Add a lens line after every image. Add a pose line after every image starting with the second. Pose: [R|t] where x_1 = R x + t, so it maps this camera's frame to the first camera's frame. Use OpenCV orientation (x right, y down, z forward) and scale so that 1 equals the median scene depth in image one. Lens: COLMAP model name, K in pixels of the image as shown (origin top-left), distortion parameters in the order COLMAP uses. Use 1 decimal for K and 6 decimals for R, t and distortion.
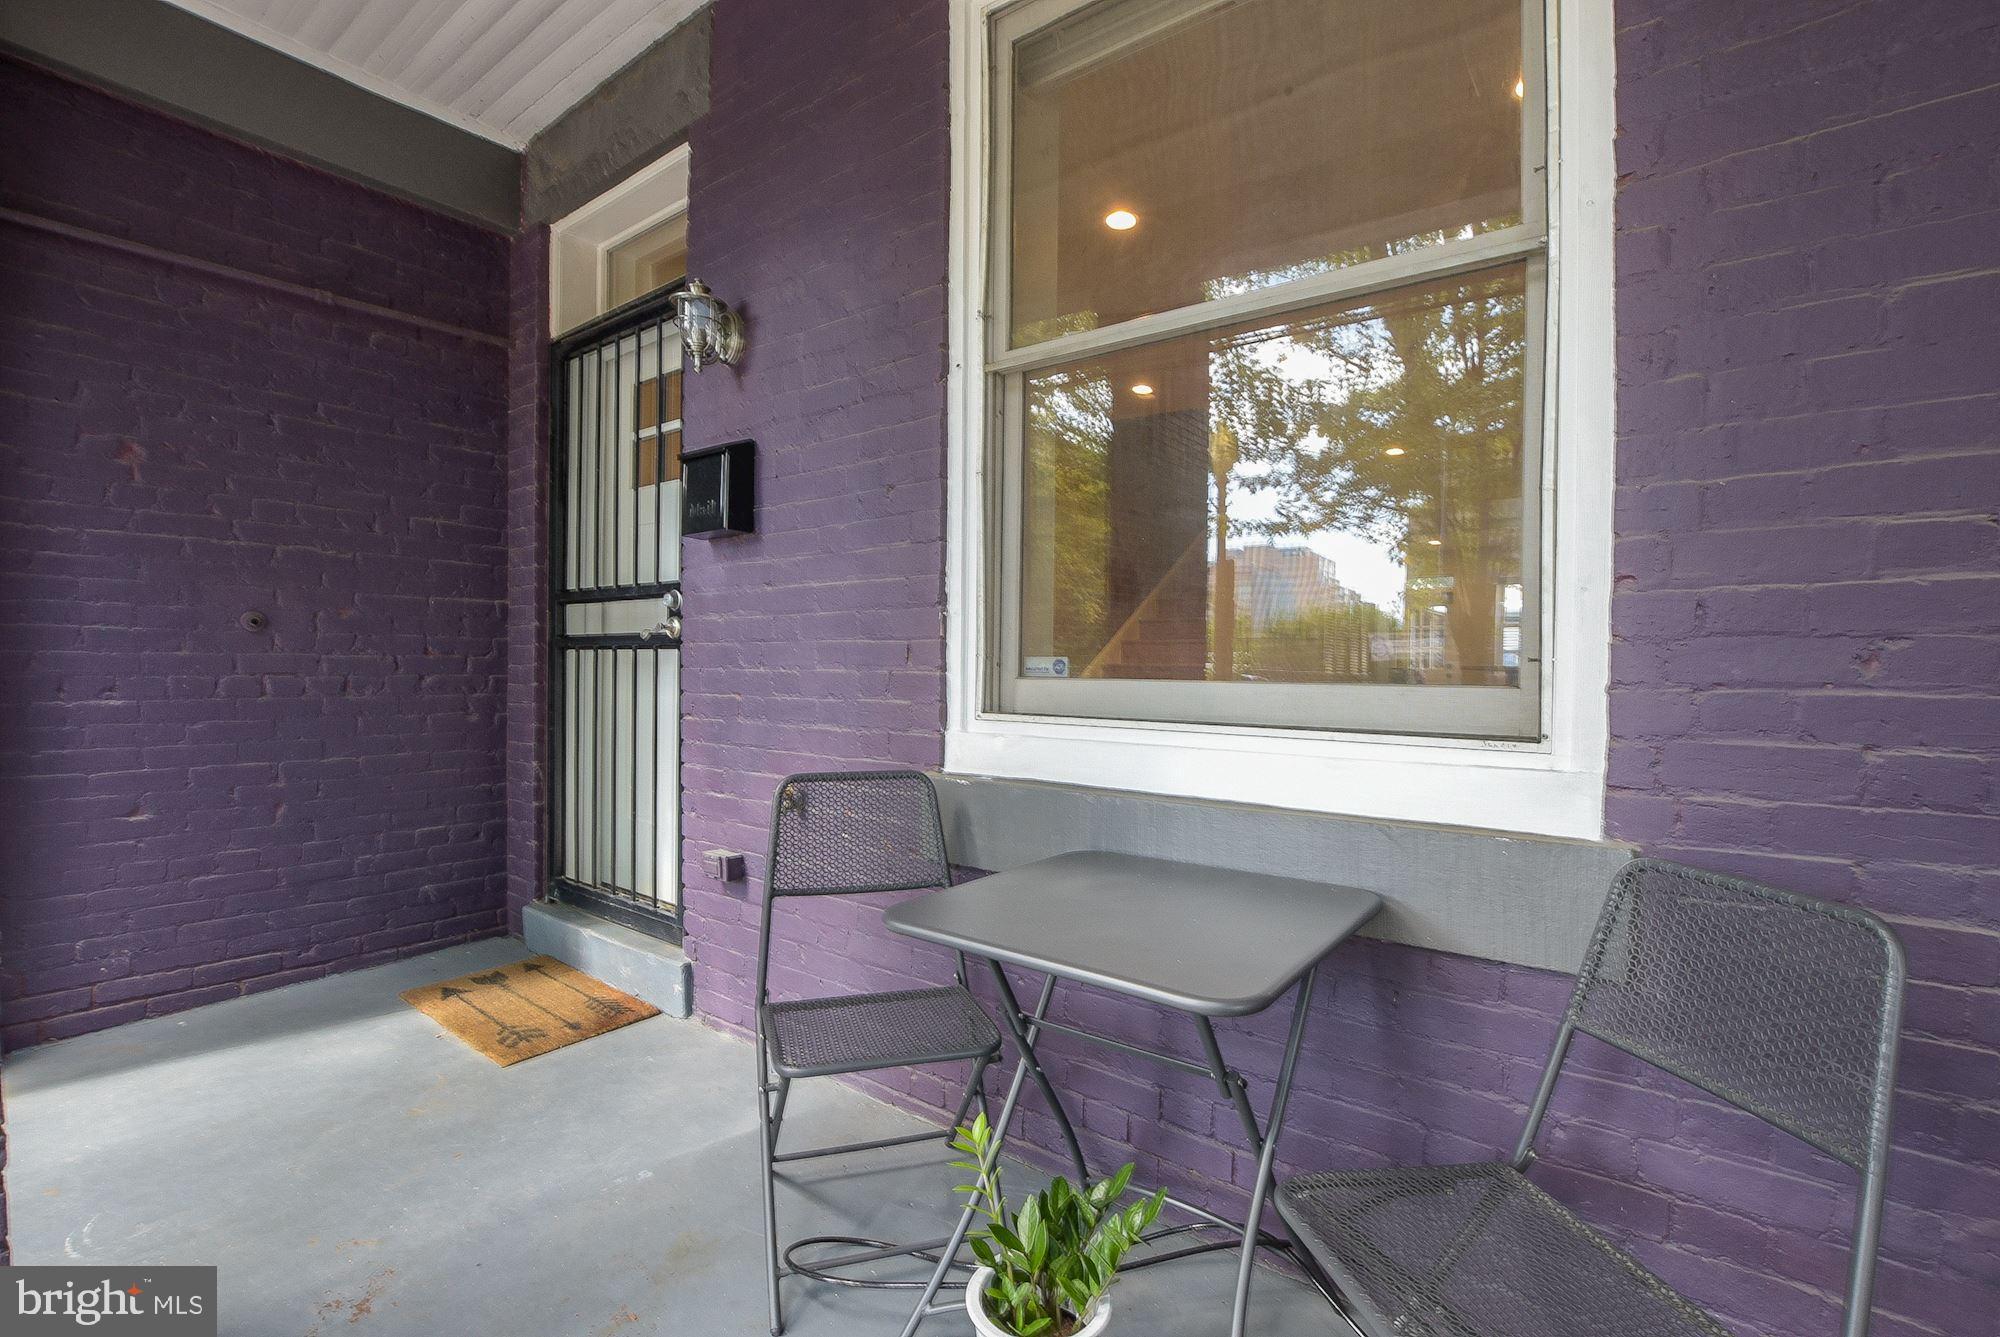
lens RADIAL K [[886.5, 0, 1007.5], [0, 886.5, 681.0], [0, 0, 1]] dist [-0.016583, 0.000813]
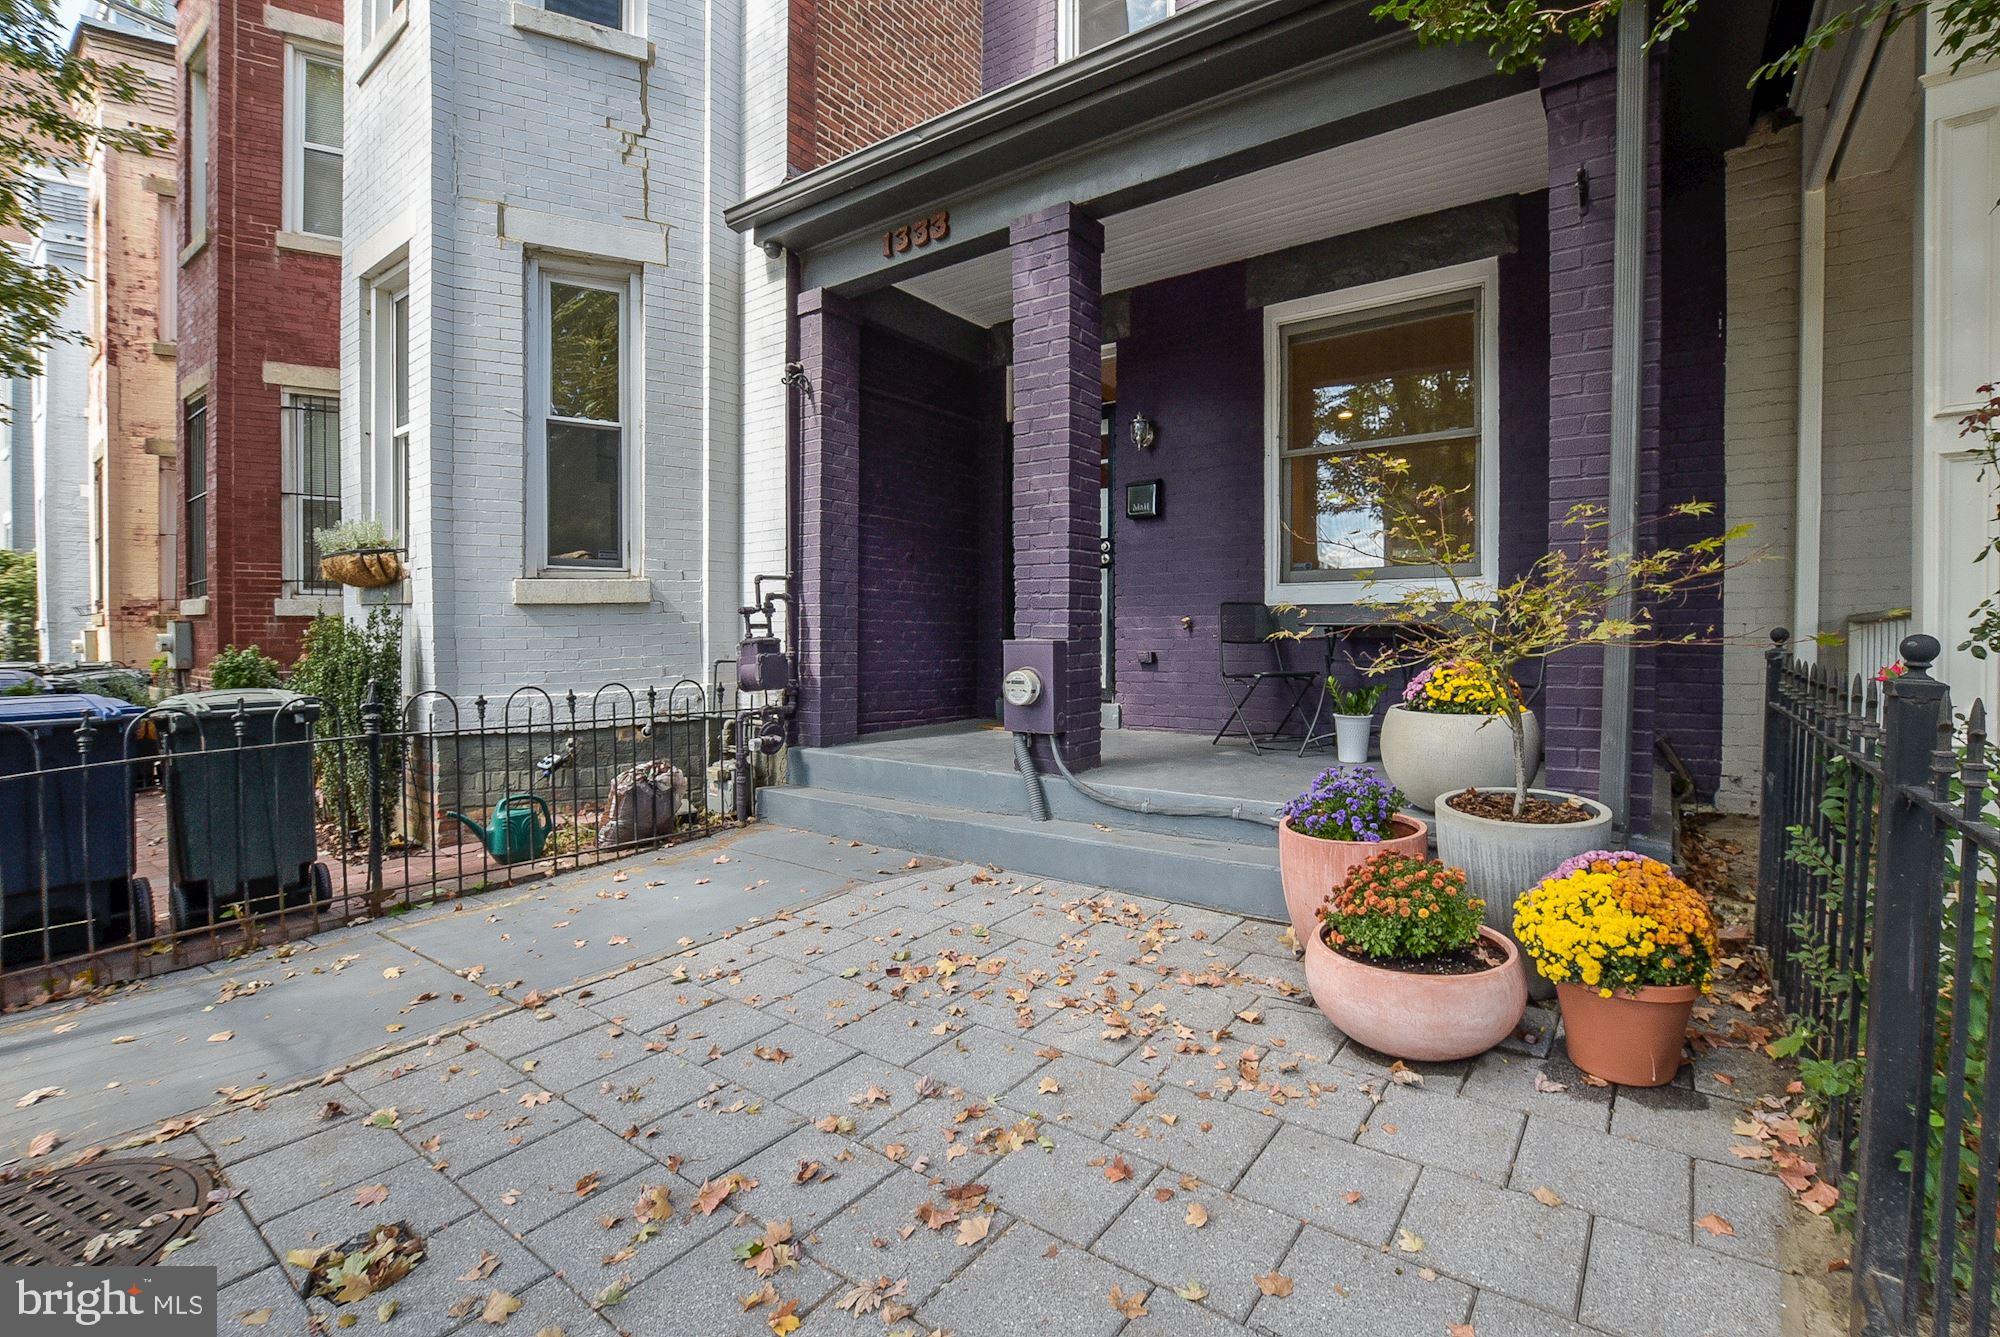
lens RADIAL K [[886.5, 0, 994.8], [0, 886.5, 651.9], [0, 0, 1]] dist [-0.016583, 0.000813]
pose [[0.999887, -0.005953, 0.013793, -0.776684], [0.006073, 0.999944, -0.008688, 0.219015], [-0.013741, 0.008770, 0.999867, -1.402413]]
